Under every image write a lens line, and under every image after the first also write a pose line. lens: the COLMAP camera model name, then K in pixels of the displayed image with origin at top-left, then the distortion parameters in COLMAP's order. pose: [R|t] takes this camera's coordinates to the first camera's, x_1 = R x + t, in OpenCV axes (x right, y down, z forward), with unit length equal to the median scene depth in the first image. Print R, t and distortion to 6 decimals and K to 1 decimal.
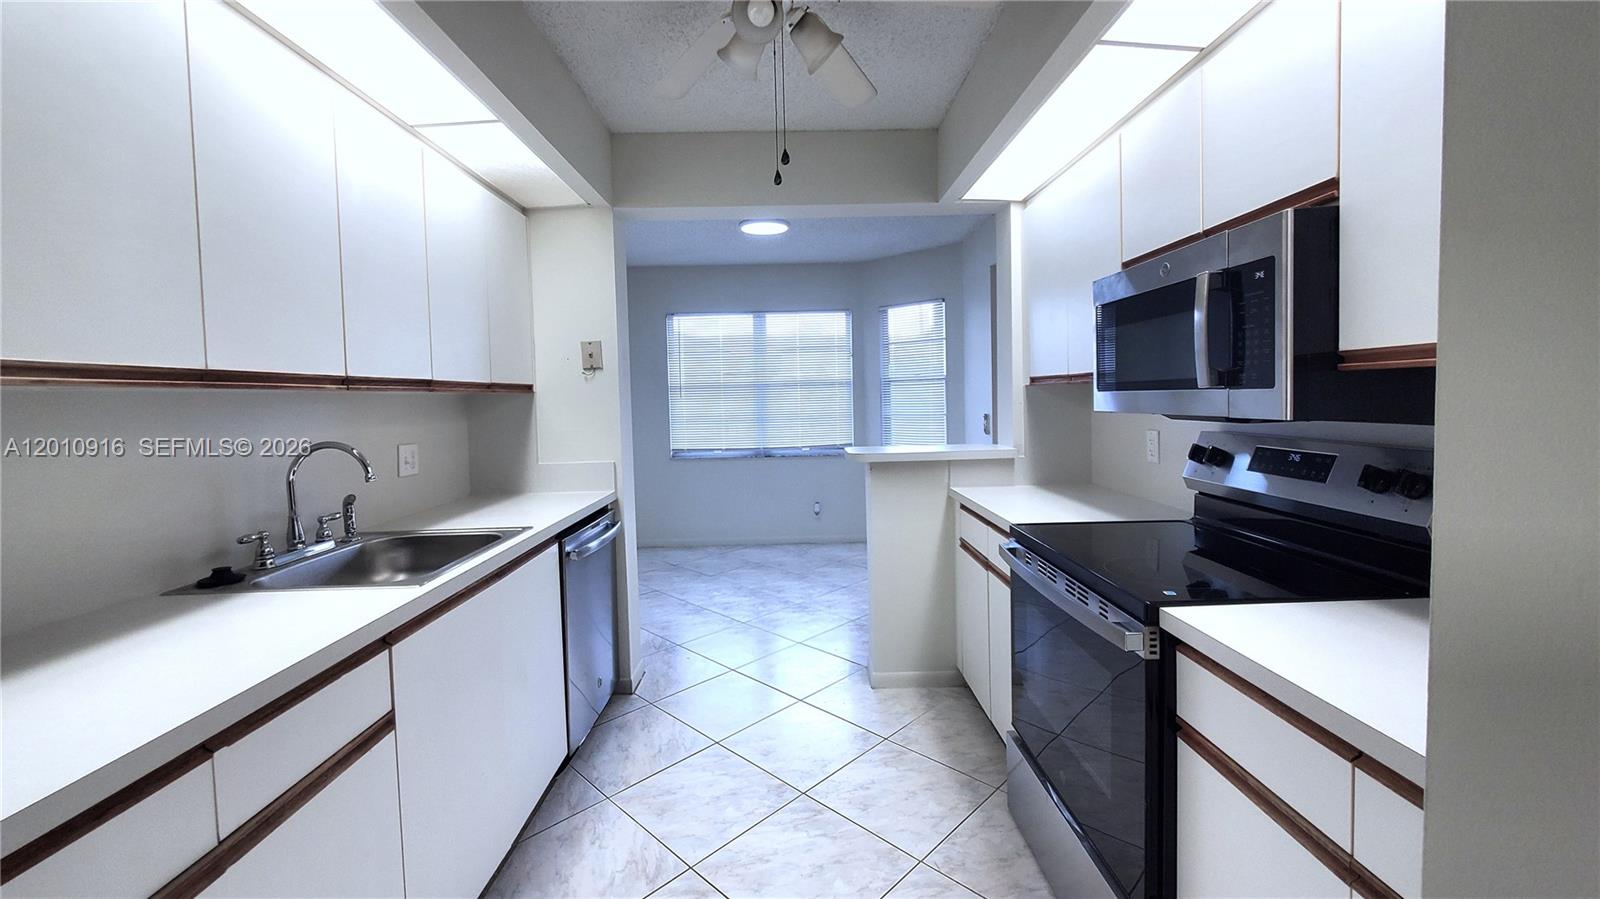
lens RADIAL K [[645.9, 0, 795.4], [0, 645.9, 419.5], [0, 0, 1]] dist [-0.001186, -0.000146]
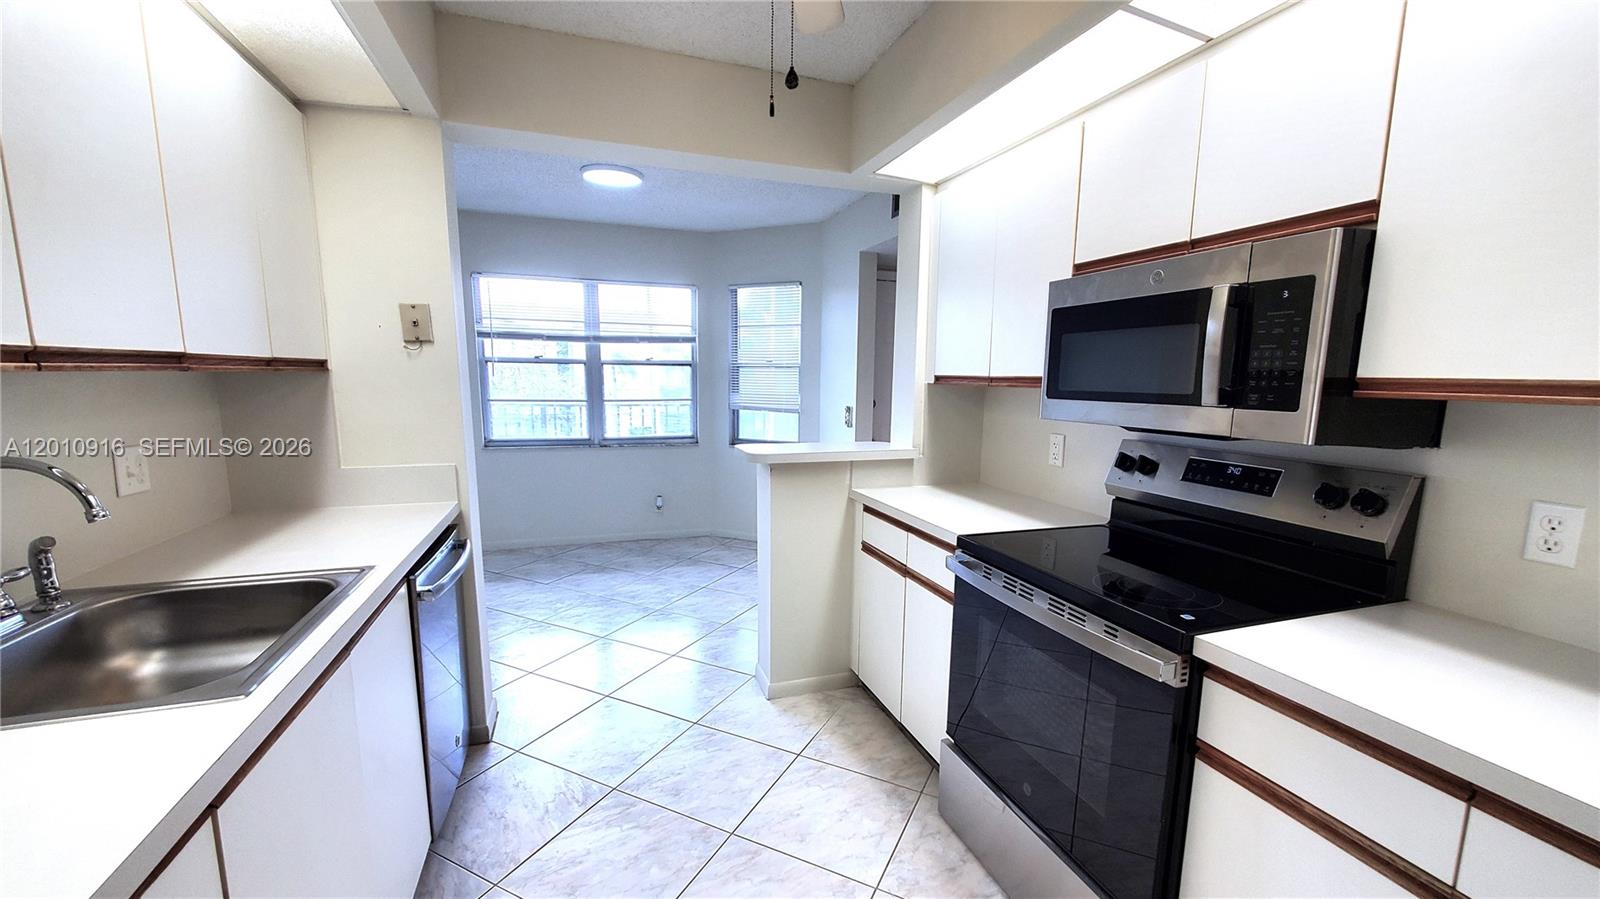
lens RADIAL K [[646.2, 0, 804.2], [0, 646.2, 476.8], [0, 0, 1]] dist [-0.000898, -0.000432]
pose [[0.947024, -0.013624, 0.320874, -0.145990], [-0.024505, 0.993122, 0.114492, -0.021758], [-0.320226, -0.116289, 0.940176, 0.143006]]
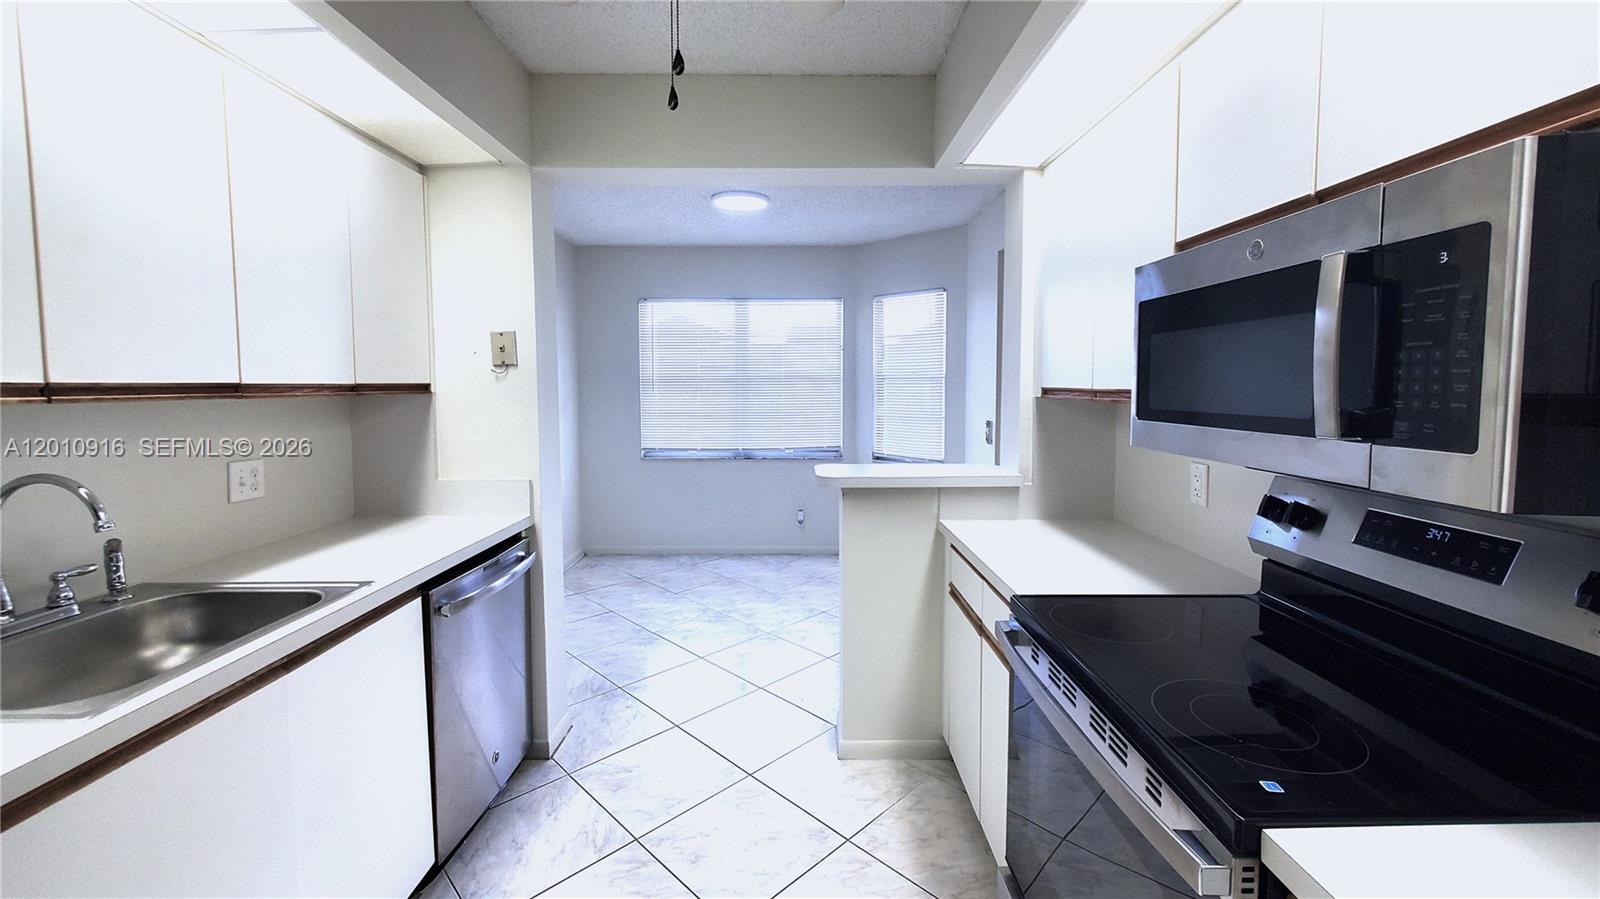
lens RADIAL K [[645.9, 0, 795.4], [0, 645.9, 419.5], [0, 0, 1]] dist [-0.001186, -0.000146]
pose [[0.999726, 0.021704, -0.008716, 0.067969], [-0.021525, 0.999566, 0.020107, -0.037746], [0.009148, -0.019914, 0.999760, 0.203252]]
